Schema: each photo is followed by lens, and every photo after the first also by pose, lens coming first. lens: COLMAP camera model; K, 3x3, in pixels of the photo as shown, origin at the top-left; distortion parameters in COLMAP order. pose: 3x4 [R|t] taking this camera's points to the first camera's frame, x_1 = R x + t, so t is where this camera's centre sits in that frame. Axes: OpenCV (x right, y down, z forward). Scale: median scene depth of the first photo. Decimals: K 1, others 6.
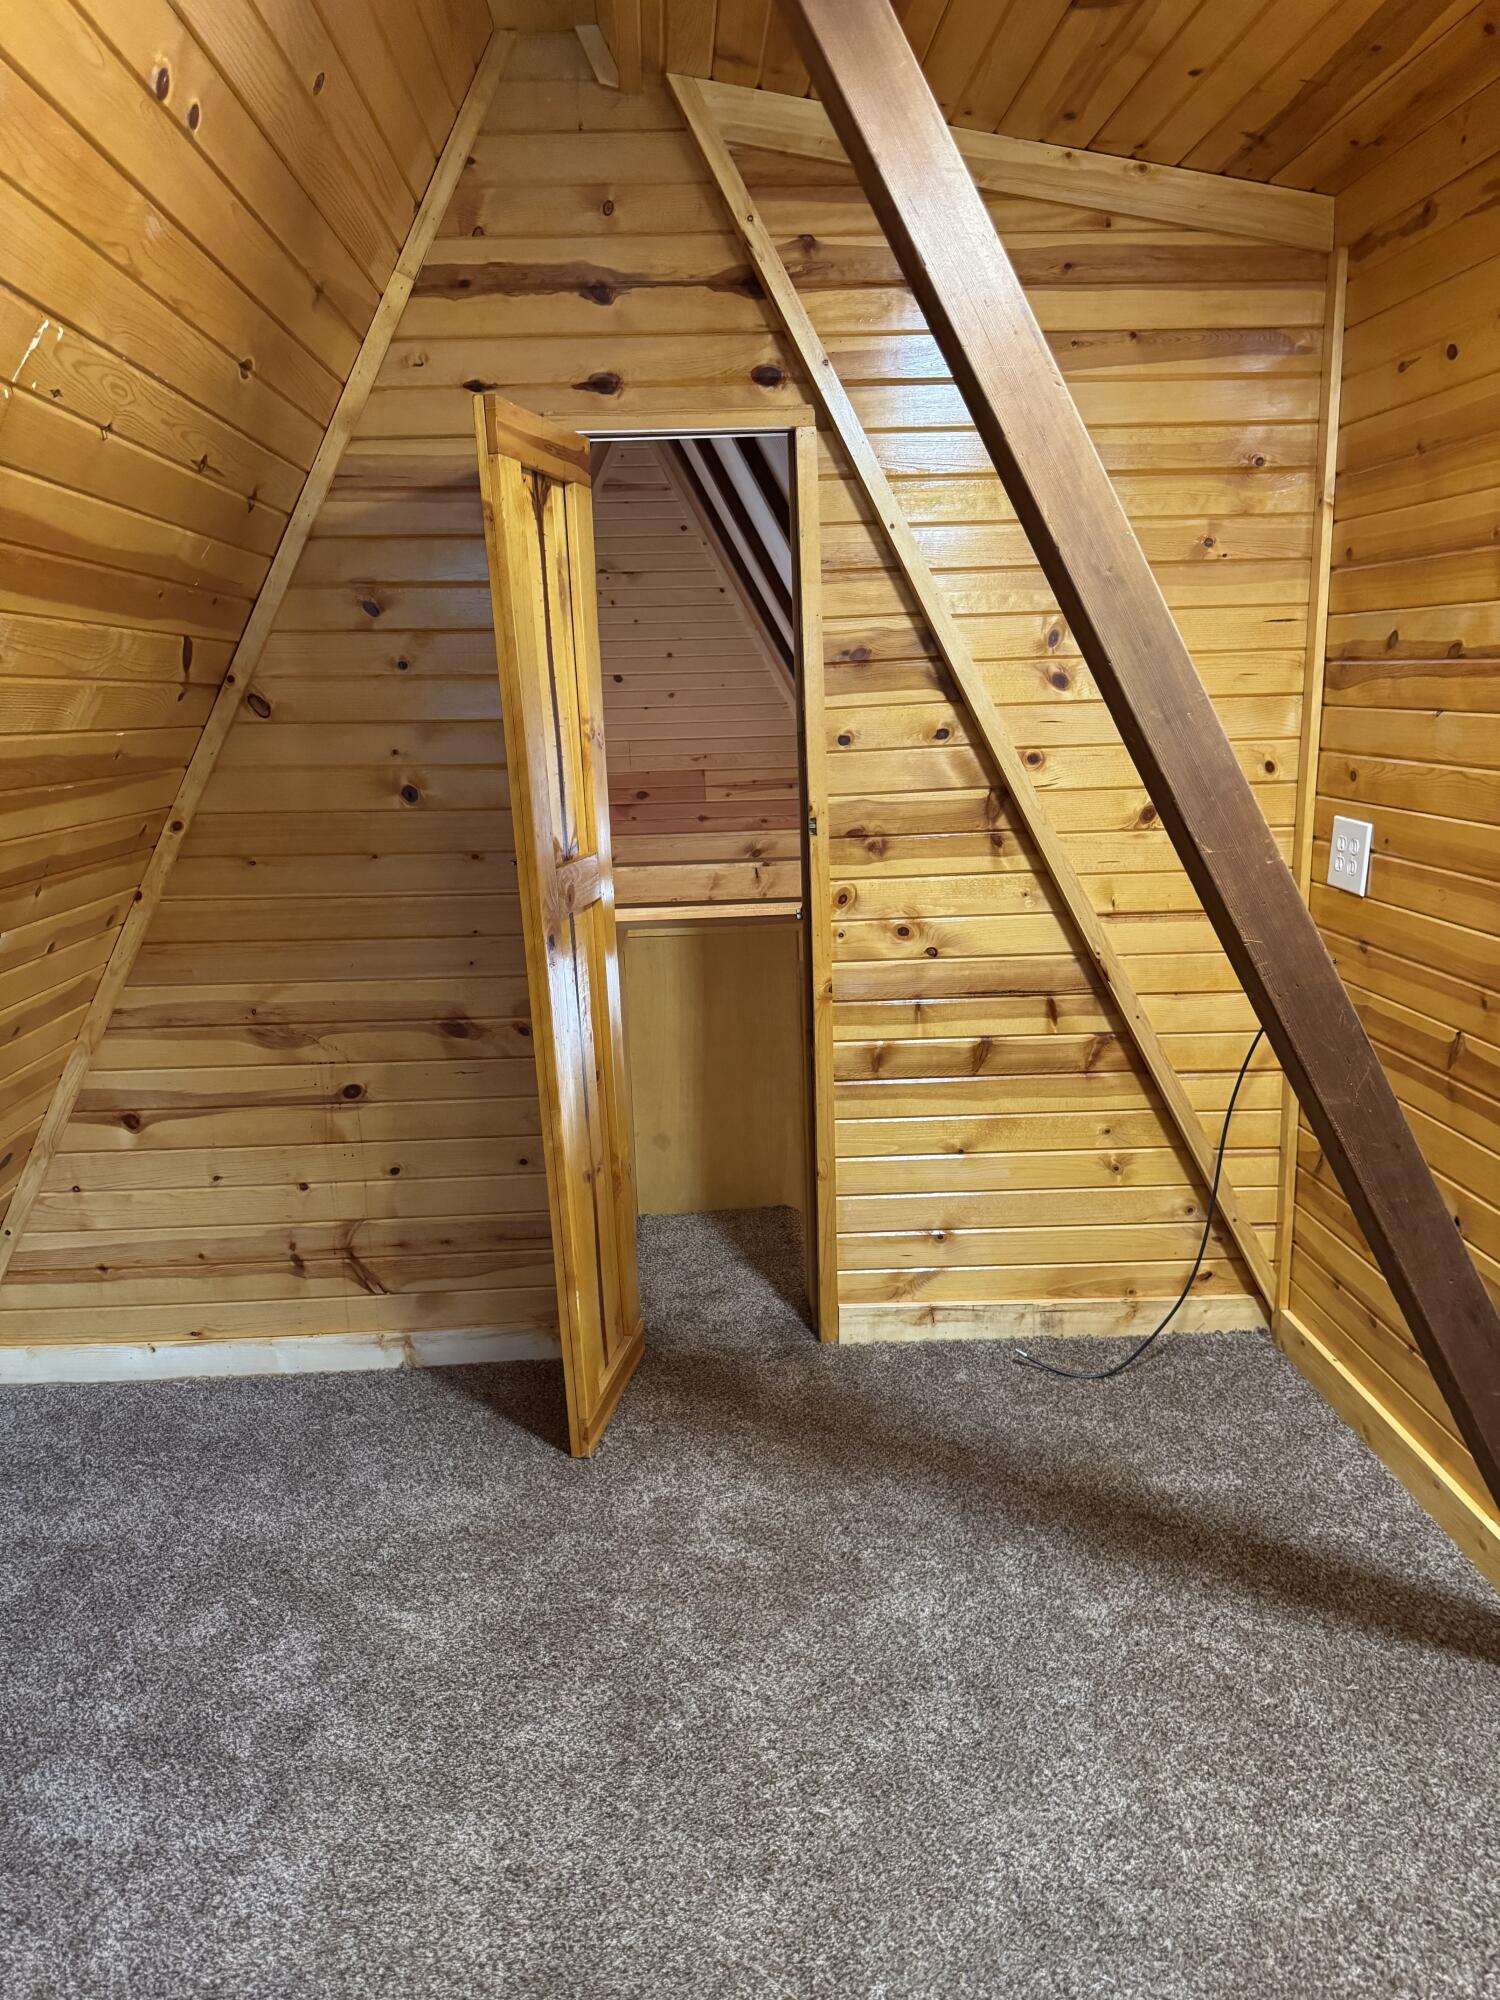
lens RADIAL K [[1430.6, 0, 746.7], [0, 1430.6, 1018.5], [0, 0, 1]] dist [0.037771, -0.046152]
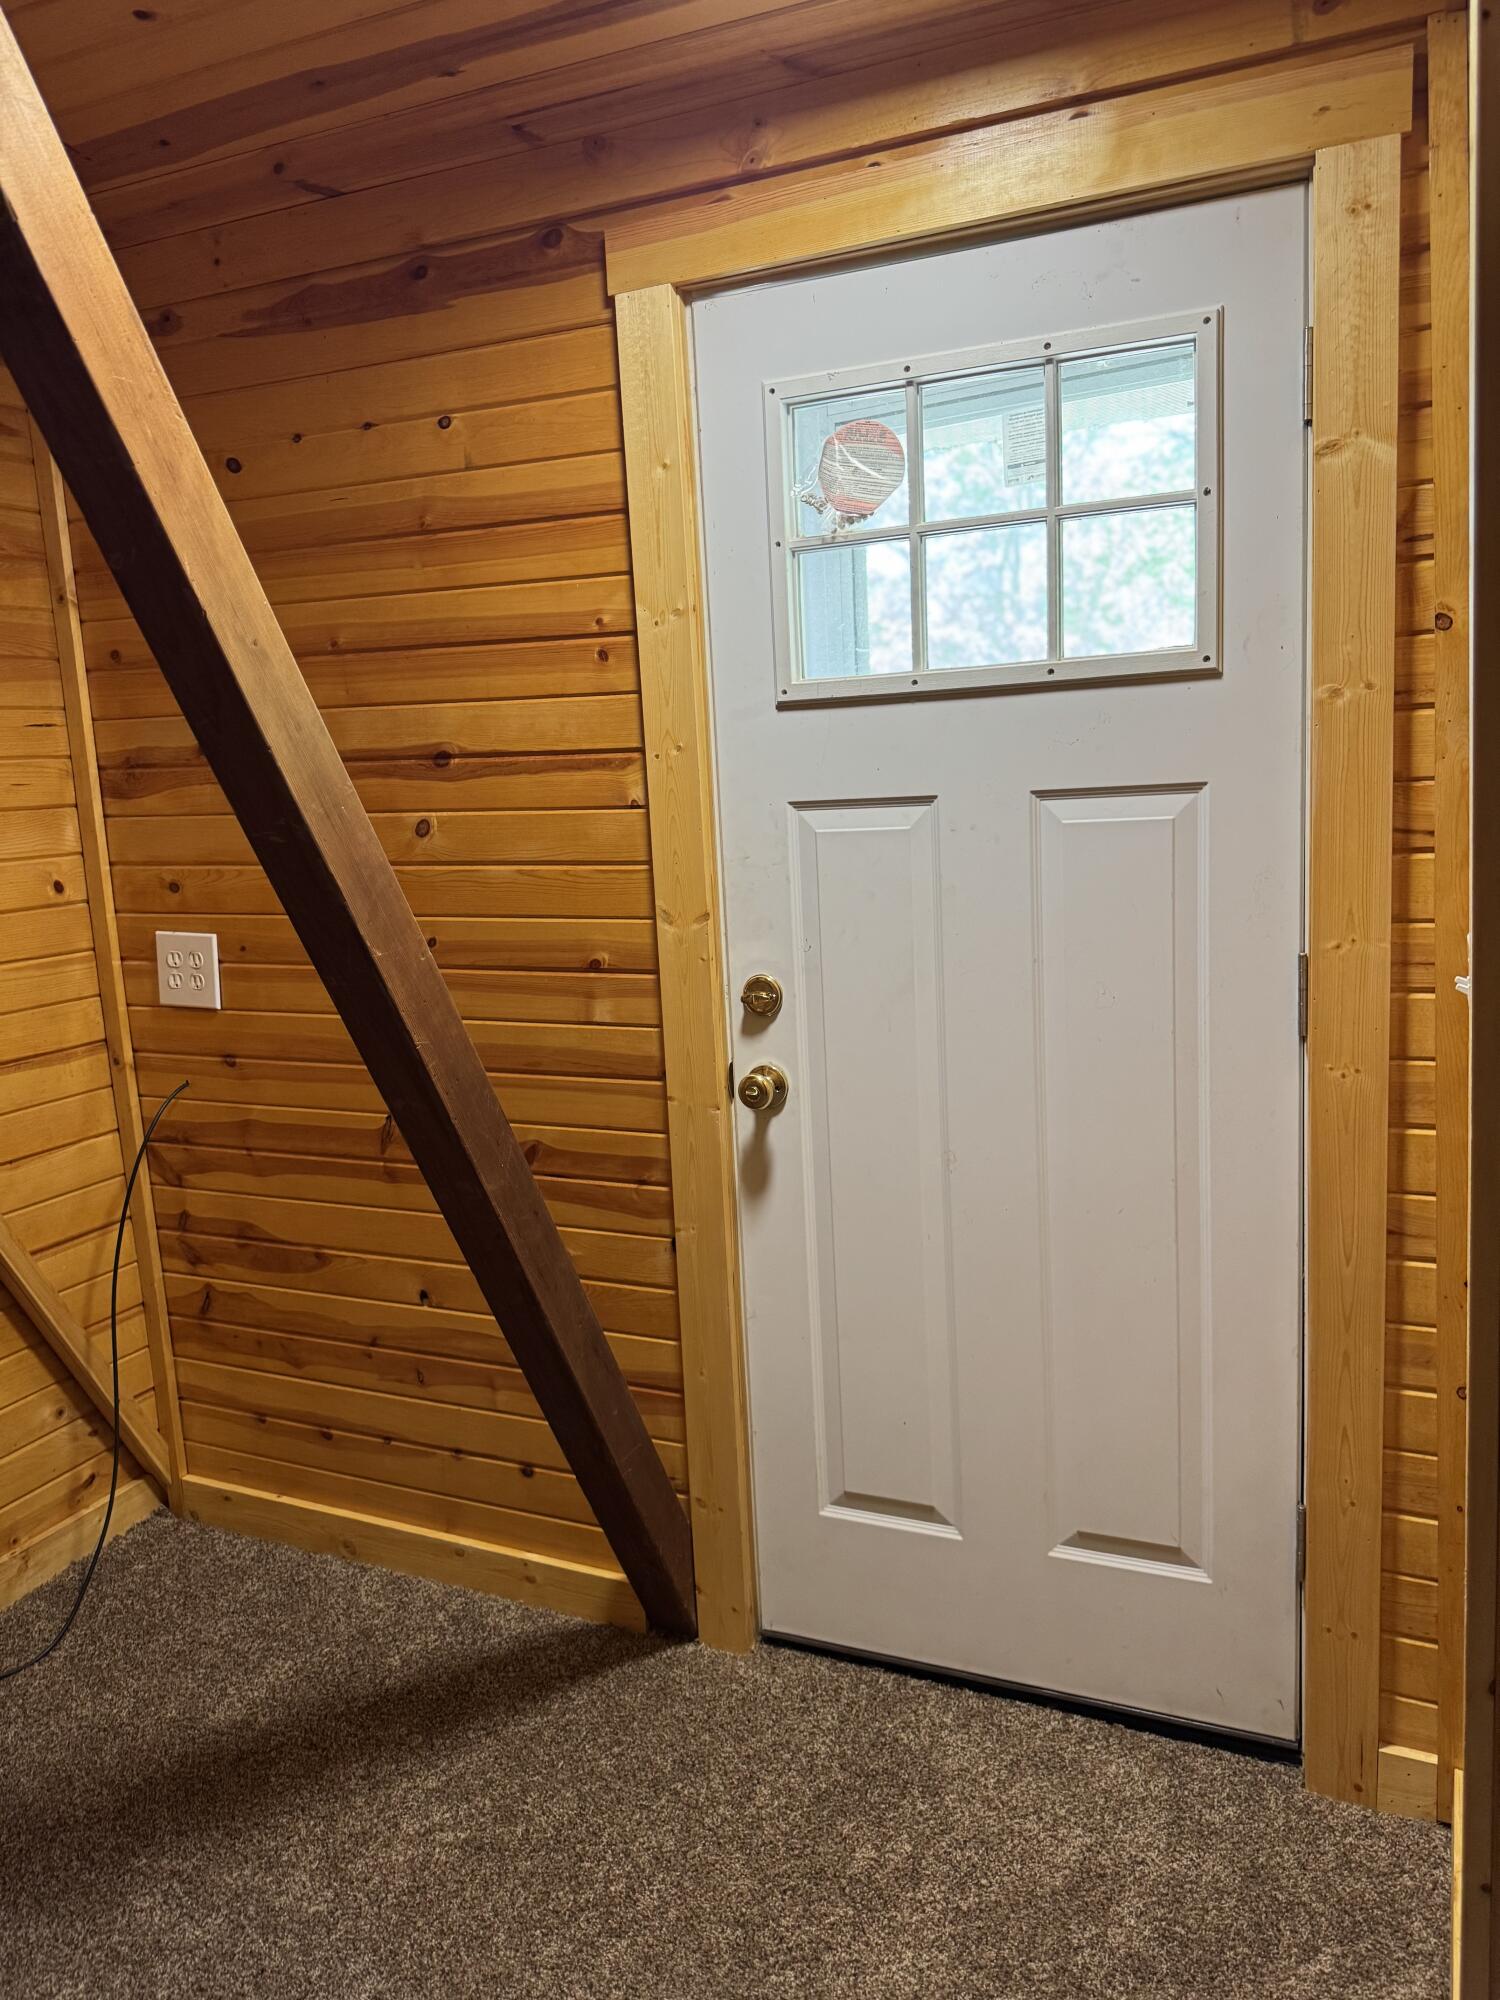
lens RADIAL K [[1430.6, 0, 752.1], [0, 1430.6, 992.4], [0, 0, 1]] dist [0.037771, -0.046152]
pose [[0.446411, -0.137666, 0.884175, -0.254123], [0.233228, 0.971843, 0.033562, -0.044705], [-0.863899, 0.191232, 0.465949, 0.245474]]
